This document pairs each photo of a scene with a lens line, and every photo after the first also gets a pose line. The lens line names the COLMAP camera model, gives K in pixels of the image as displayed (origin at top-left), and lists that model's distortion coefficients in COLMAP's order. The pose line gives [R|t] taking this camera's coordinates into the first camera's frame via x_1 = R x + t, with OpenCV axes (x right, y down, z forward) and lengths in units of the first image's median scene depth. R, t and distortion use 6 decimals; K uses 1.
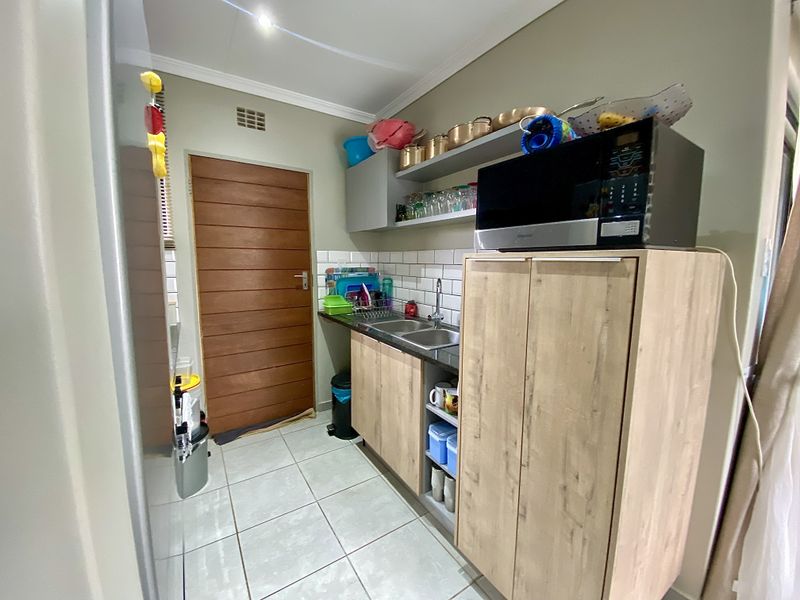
lens RADIAL K [[319.7, 0, 400.0], [0, 319.7, 300.0], [0, 0, 1]] dist [0.000876, -0.013477]
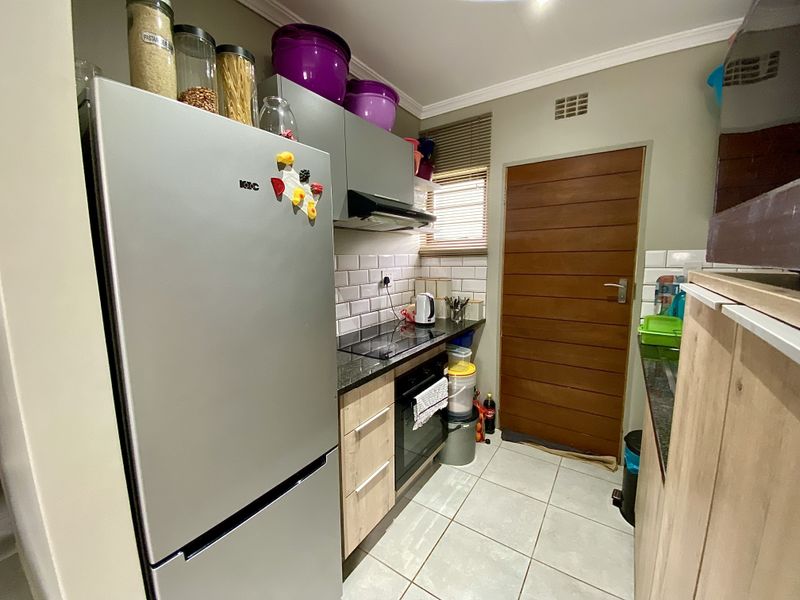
lens RADIAL K [[319.7, 0, 400.0], [0, 319.7, 300.0], [0, 0, 1]] dist [0.000876, -0.013477]
pose [[0.374010, 0.106524, -0.921286, 0.227193], [-0.099346, 0.992268, 0.074400, -0.047952], [0.922088, 0.063700, 0.381701, 0.248265]]
